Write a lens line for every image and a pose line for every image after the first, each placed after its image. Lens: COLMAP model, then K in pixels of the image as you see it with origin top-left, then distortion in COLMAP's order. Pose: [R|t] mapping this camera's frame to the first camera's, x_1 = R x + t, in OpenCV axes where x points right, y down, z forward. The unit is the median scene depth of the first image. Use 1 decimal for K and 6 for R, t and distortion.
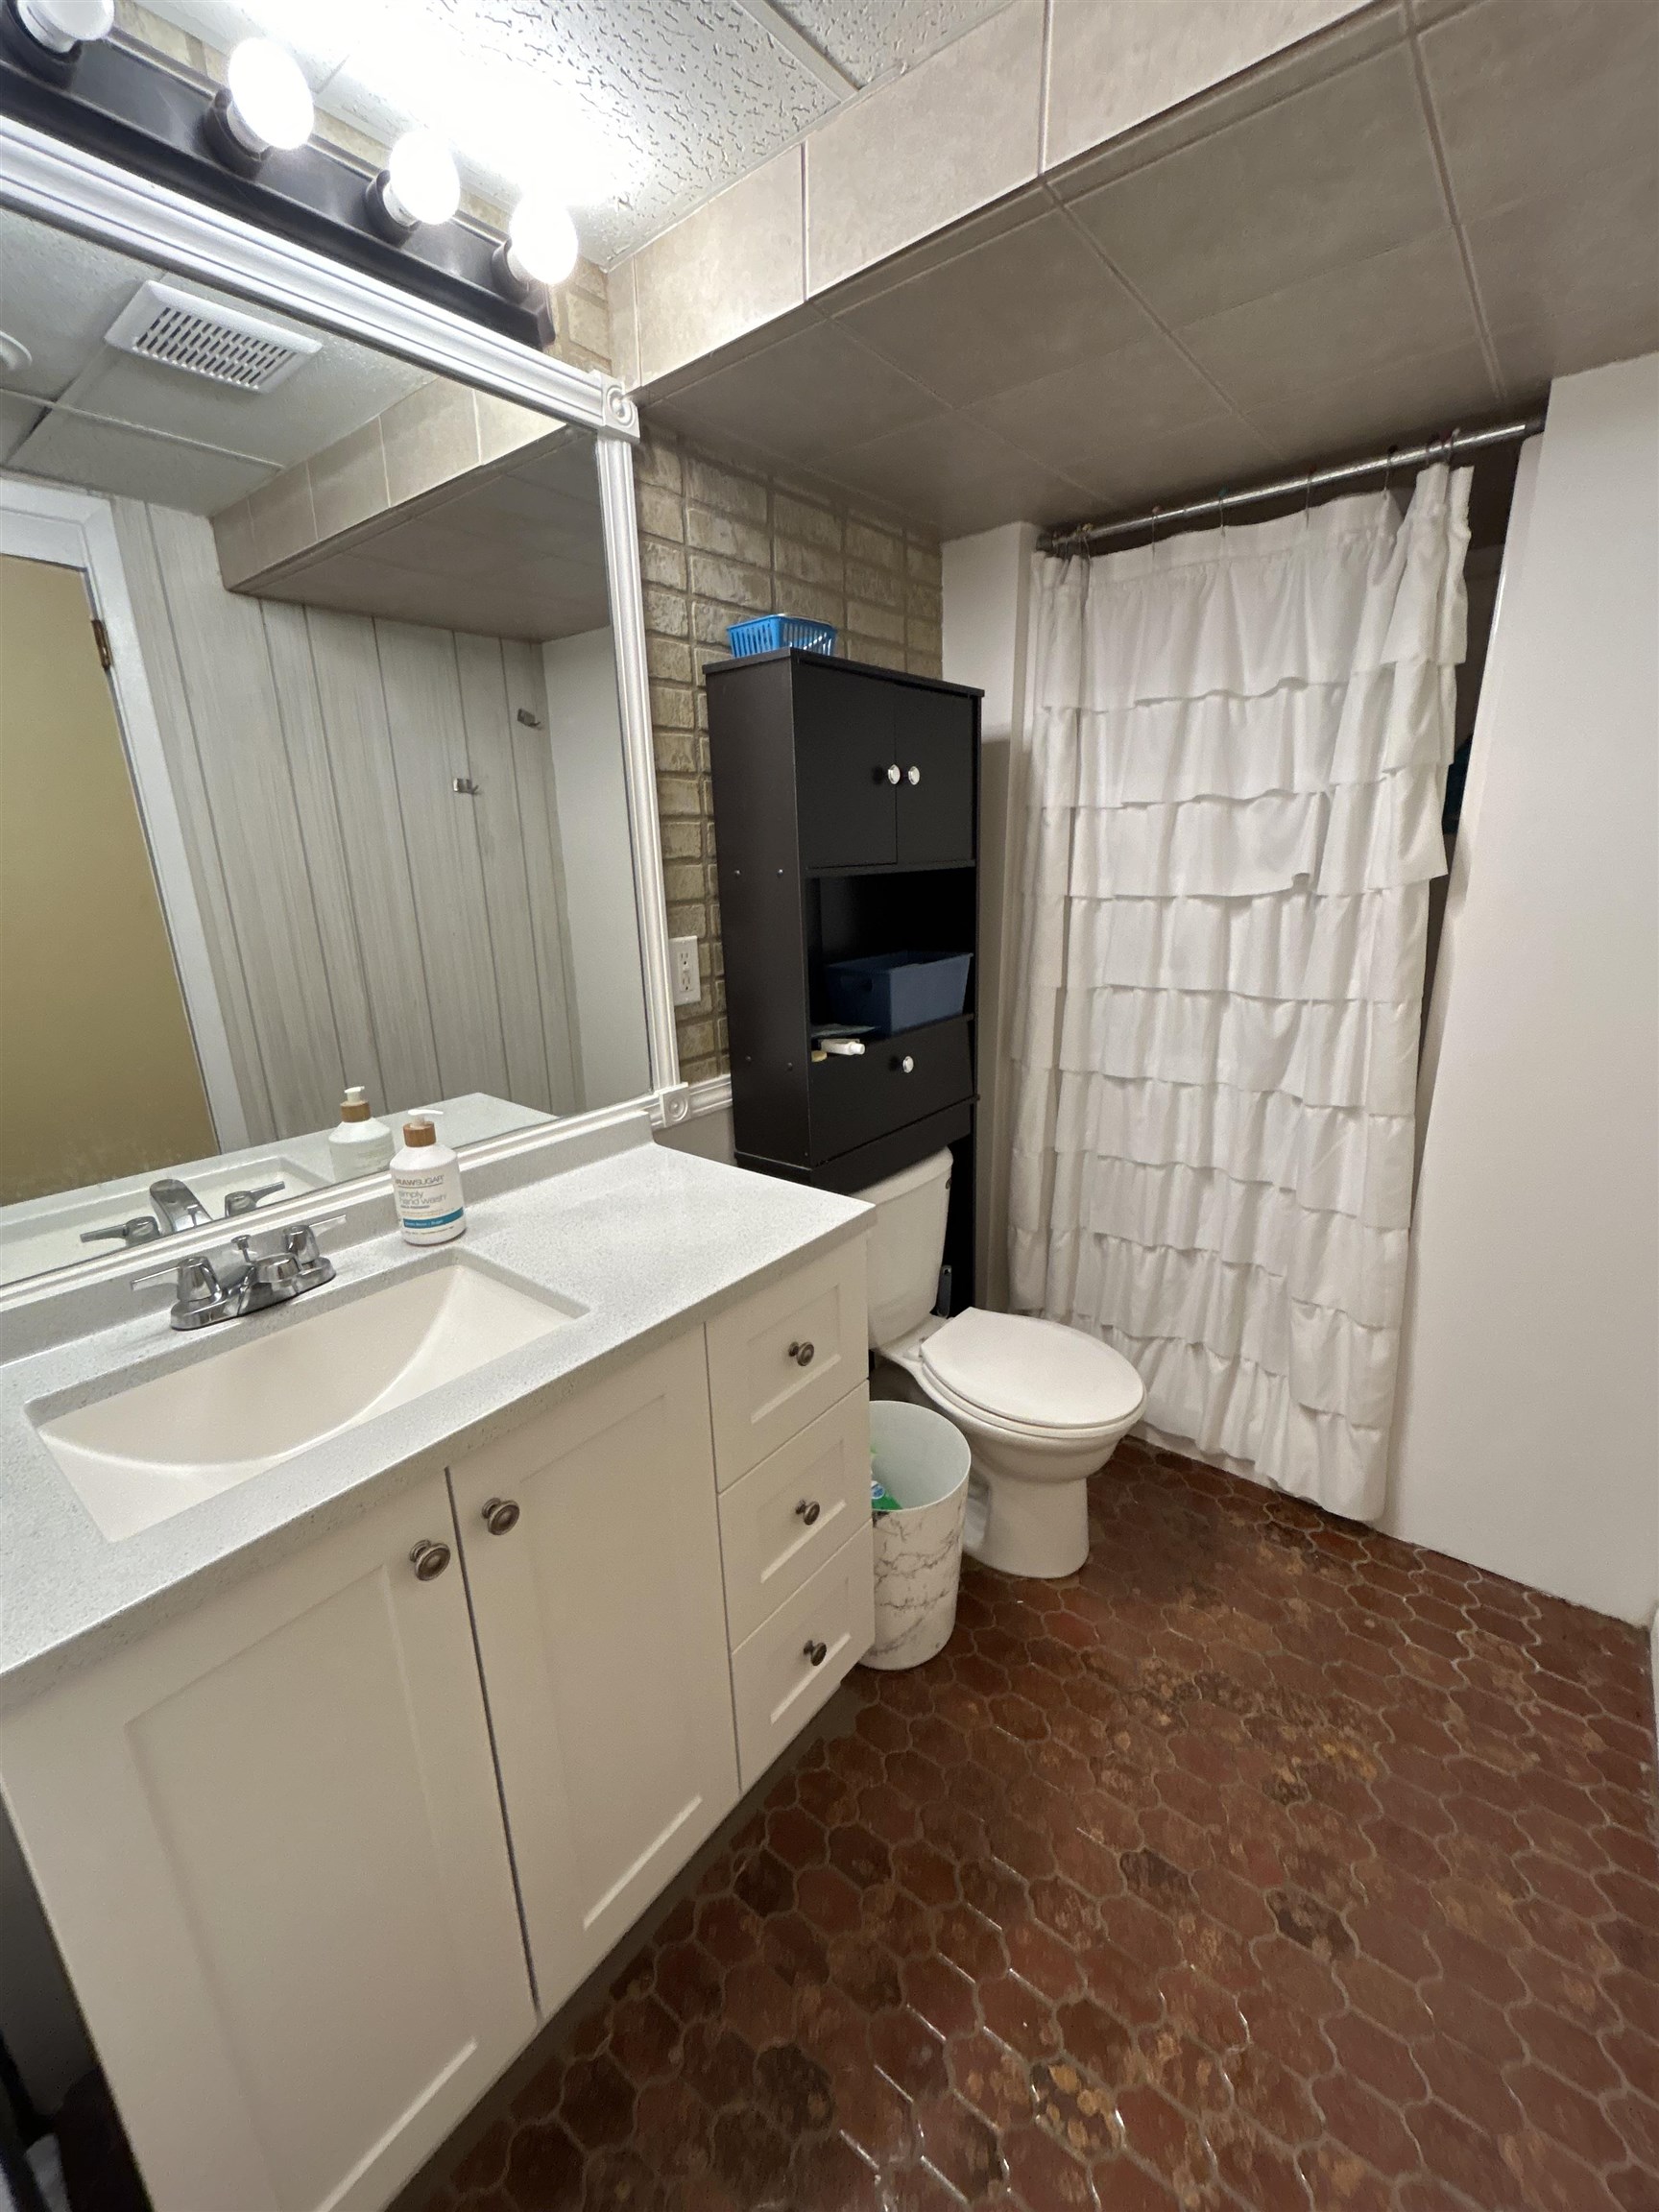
lens RADIAL K [[911.1, 0, 820.2], [0, 911.1, 1107.2], [0, 0, 1]] dist [-0.002497, 0.000472]
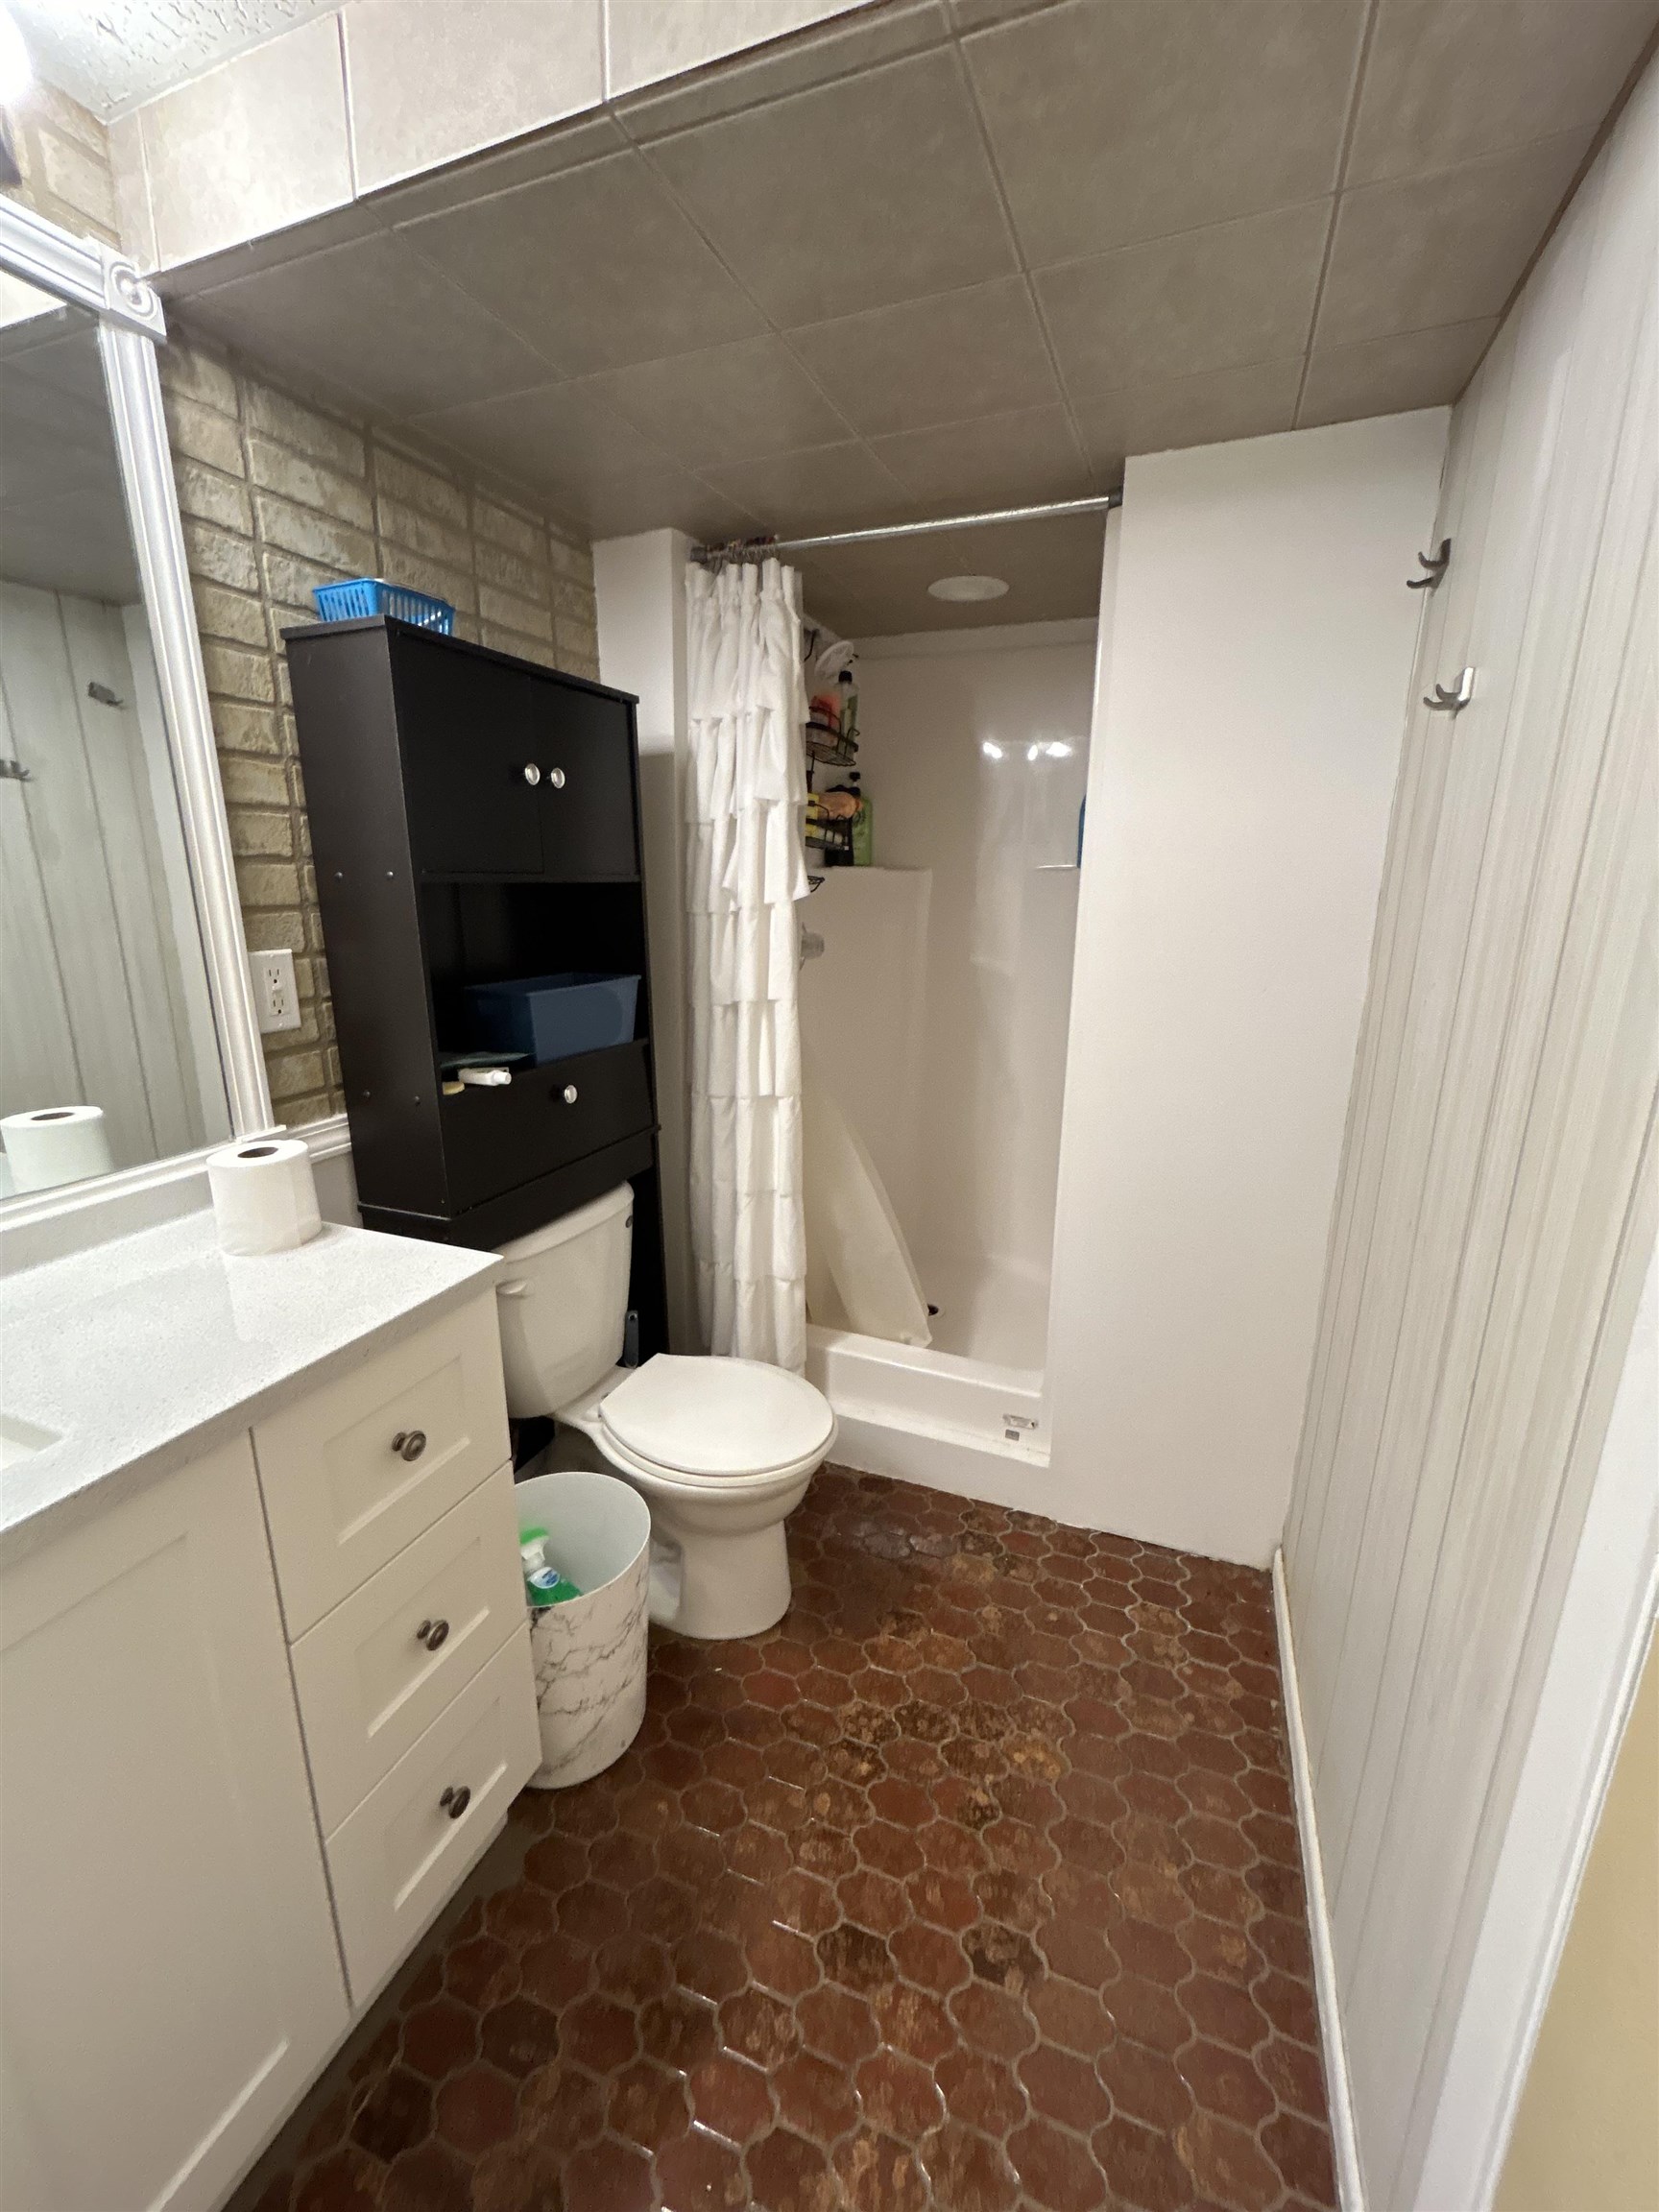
lens RADIAL K [[911.1, 0, 832.3], [0, 911.1, 1107.3], [0, 0, 1]] dist [-0.002497, 0.000472]
pose [[0.953724, -0.041379, 0.297823, 0.091911], [0.052023, 0.998256, -0.027898, 0.006103], [-0.296149, 0.042100, 0.954213, 0.070522]]
